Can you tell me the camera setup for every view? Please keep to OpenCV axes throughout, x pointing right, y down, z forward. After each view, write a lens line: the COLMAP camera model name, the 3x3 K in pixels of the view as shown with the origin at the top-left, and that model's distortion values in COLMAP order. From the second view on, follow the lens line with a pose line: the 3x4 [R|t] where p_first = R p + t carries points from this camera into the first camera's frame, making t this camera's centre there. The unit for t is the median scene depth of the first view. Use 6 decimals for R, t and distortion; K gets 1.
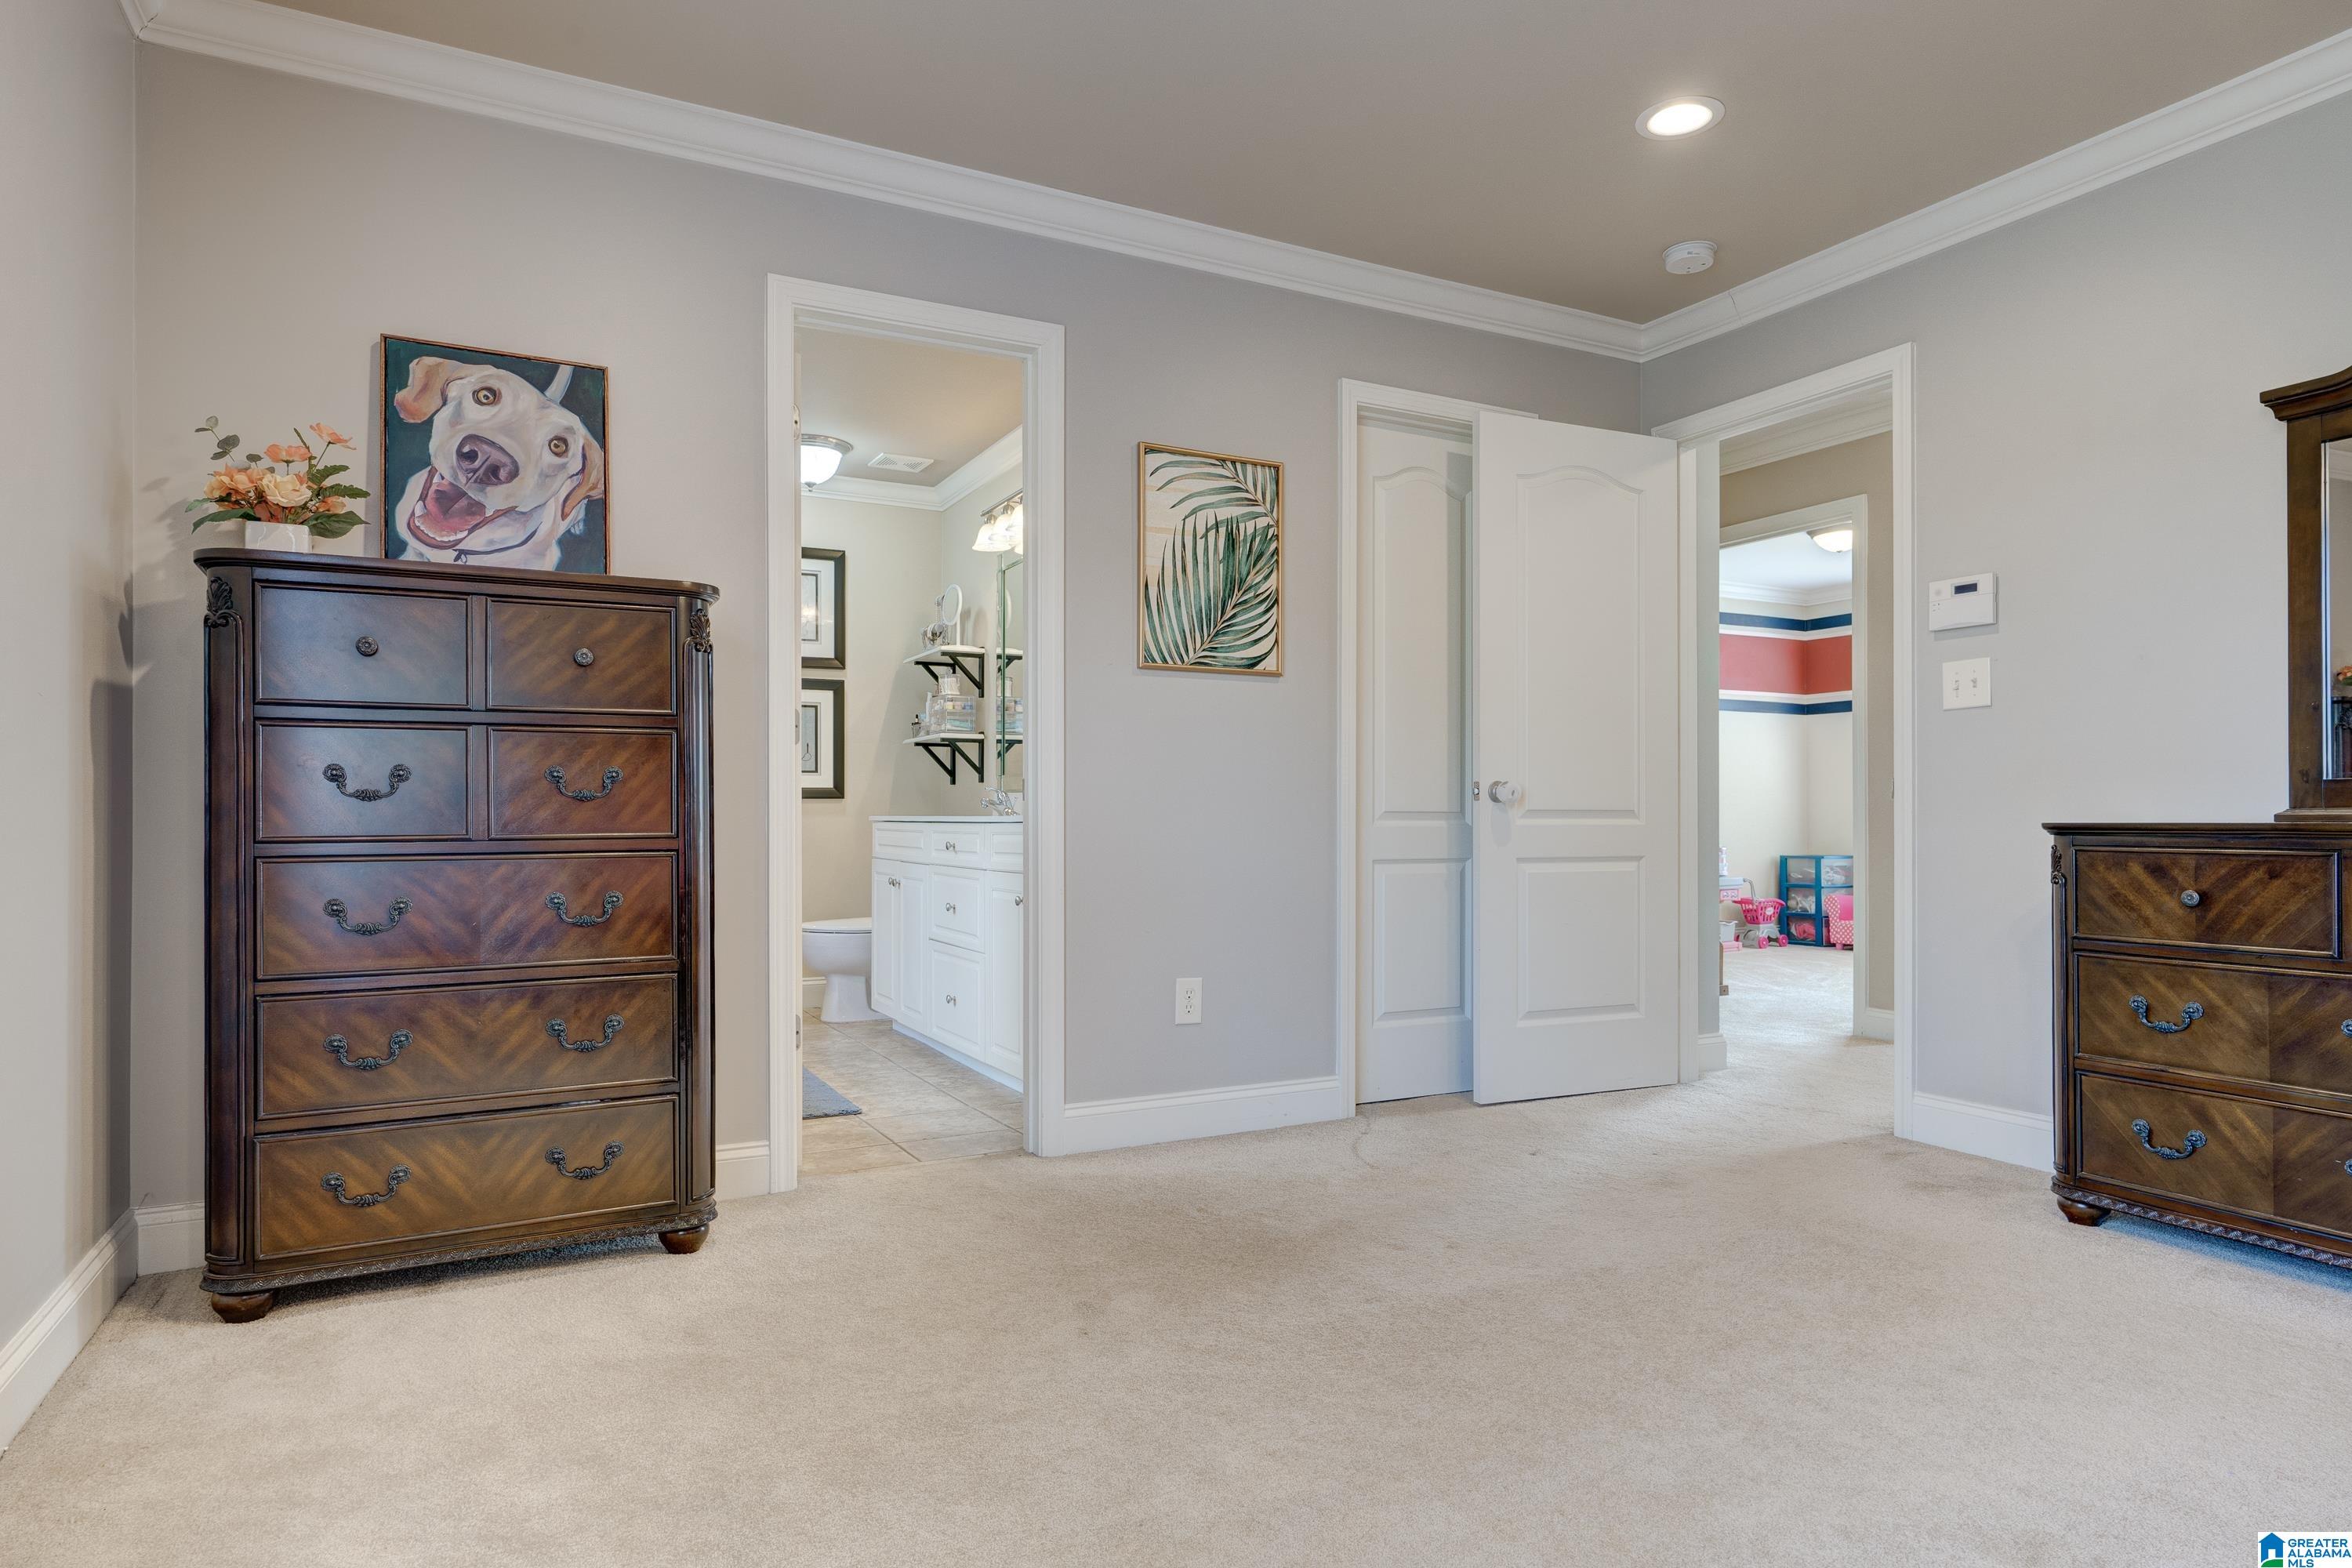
lens RADIAL K [[1341.3, 0, 1171.3], [0, 1341.3, 797.9], [0, 0, 1]] dist [-0.007337, -0.001709]
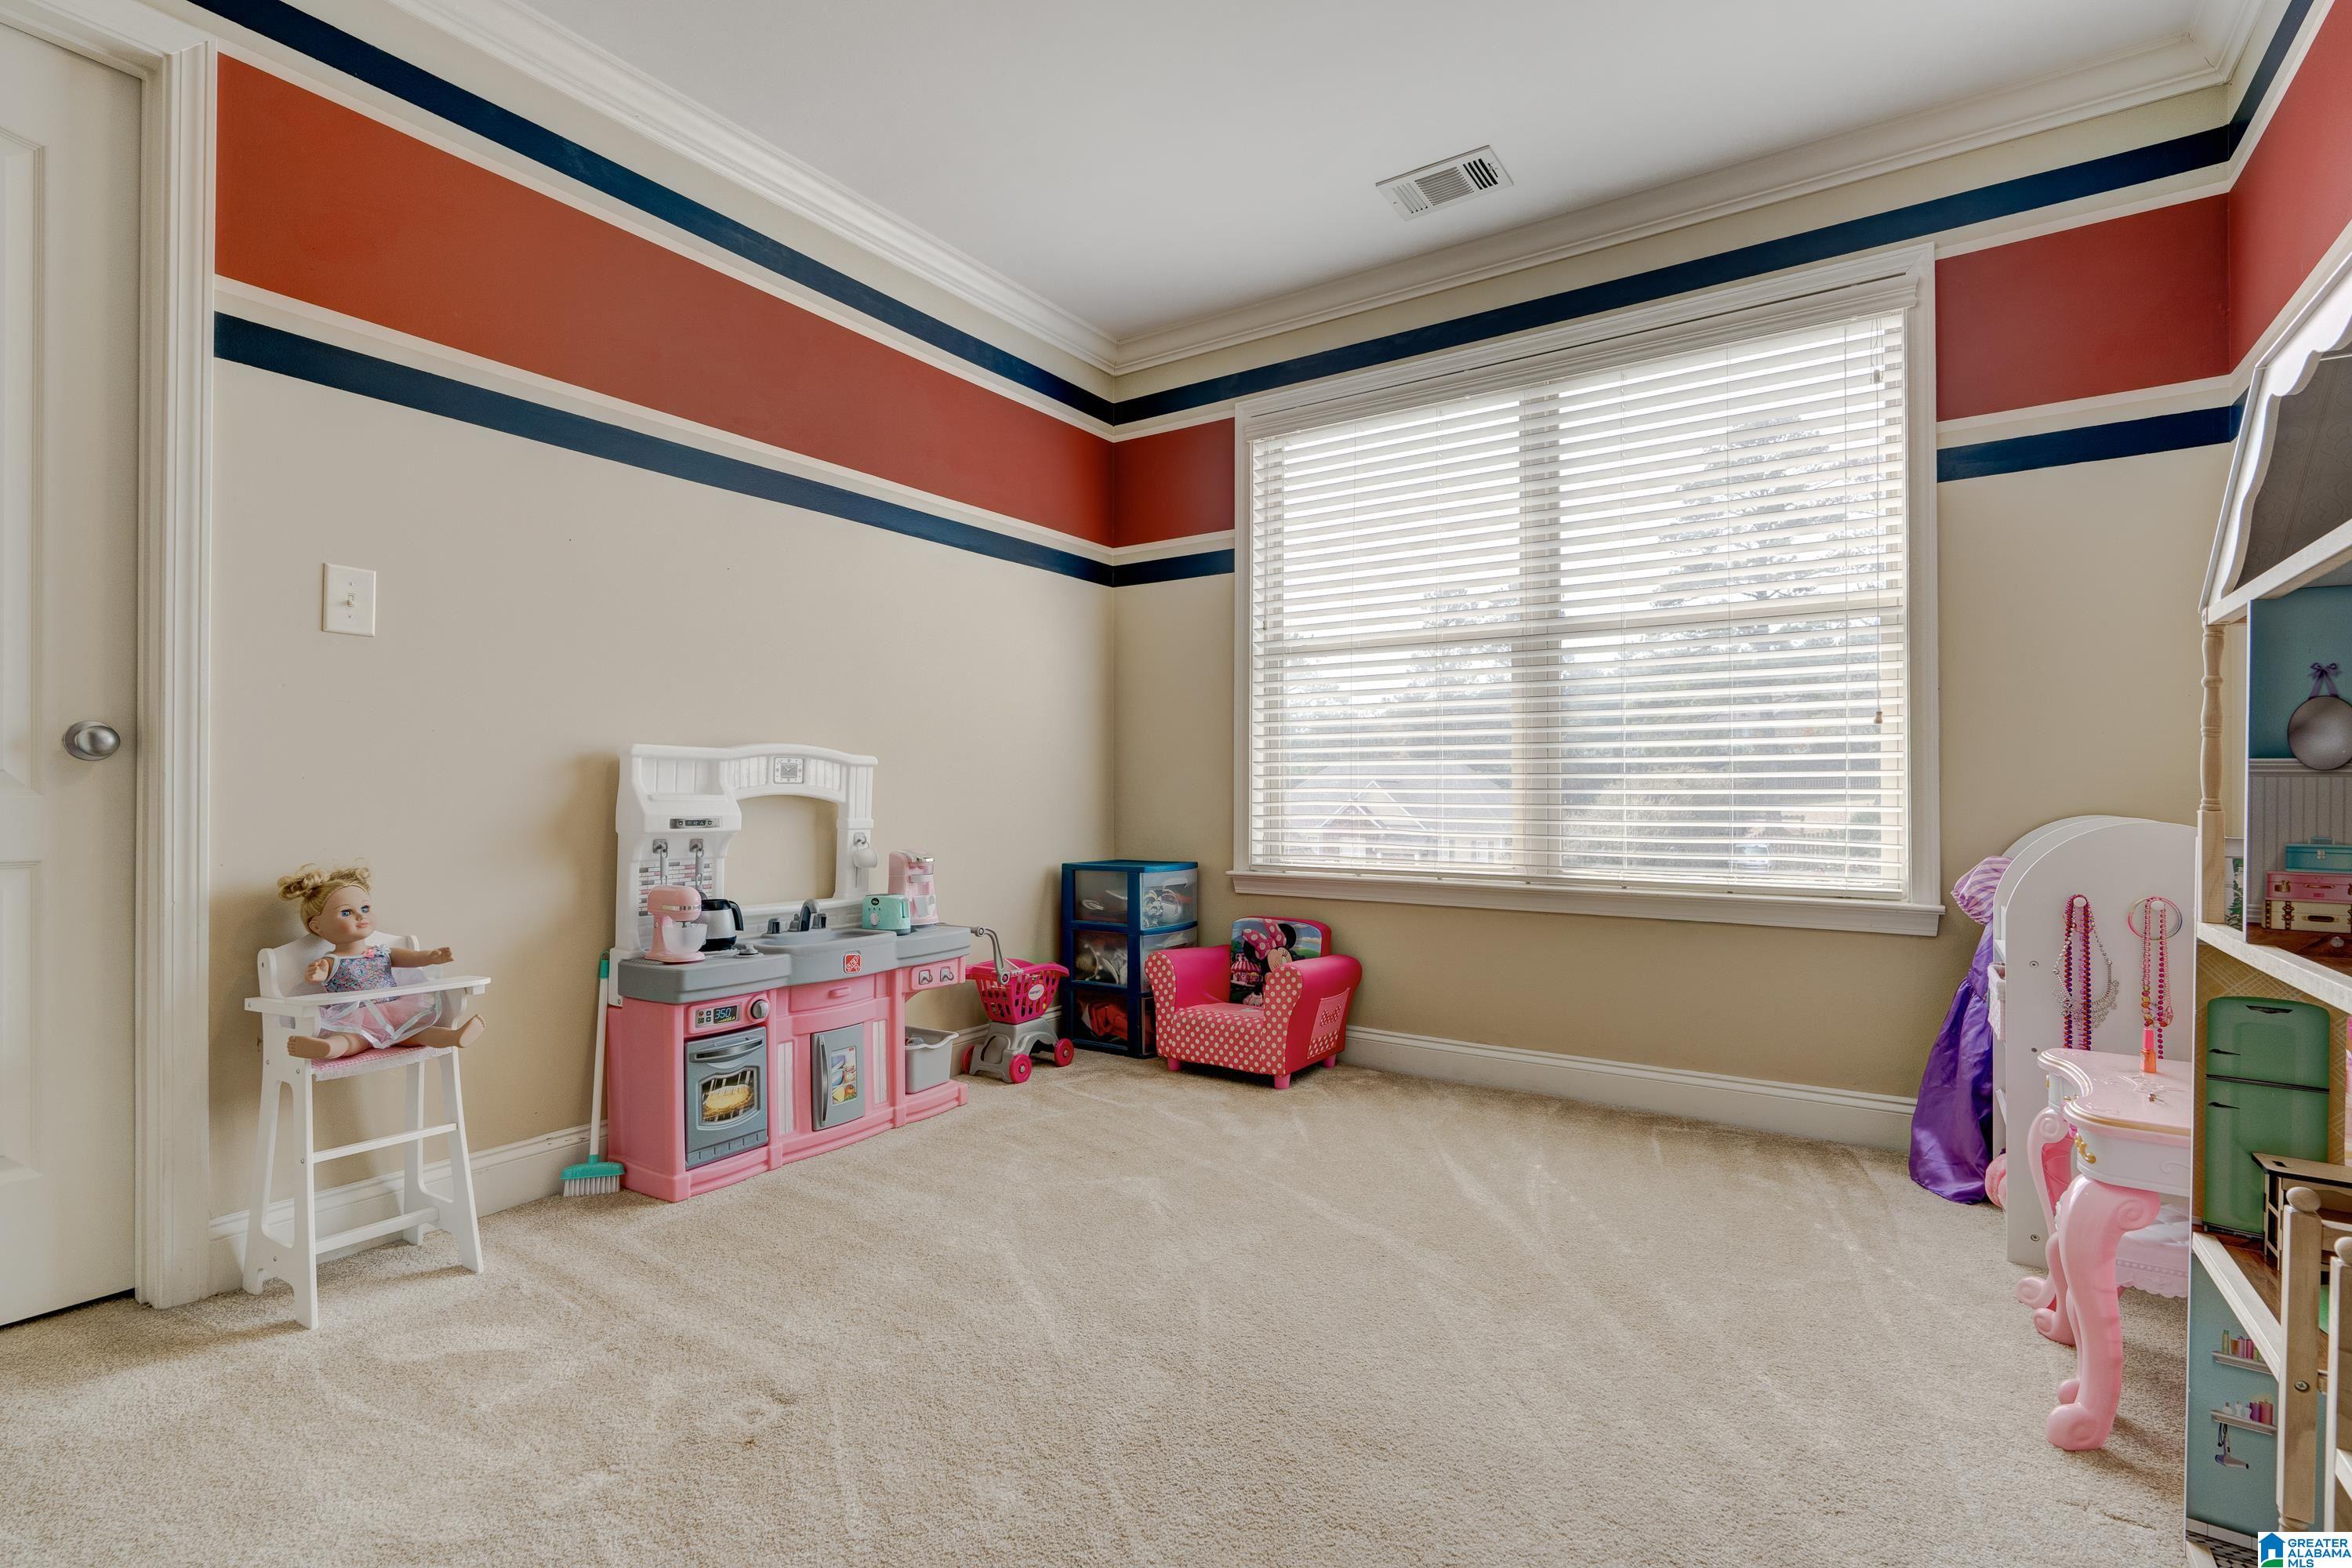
lens RADIAL K [[1070.7, 0, 1182.4], [0, 1070.7, 787.4], [0, 0, 1]] dist [-0.002274, 0.000227]
pose [[0.879942, -0.003067, 0.475072, 0.316701], [0.001634, 0.999993, 0.003429, 0.014243], [-0.475079, -0.002241, 0.879940, 0.654556]]
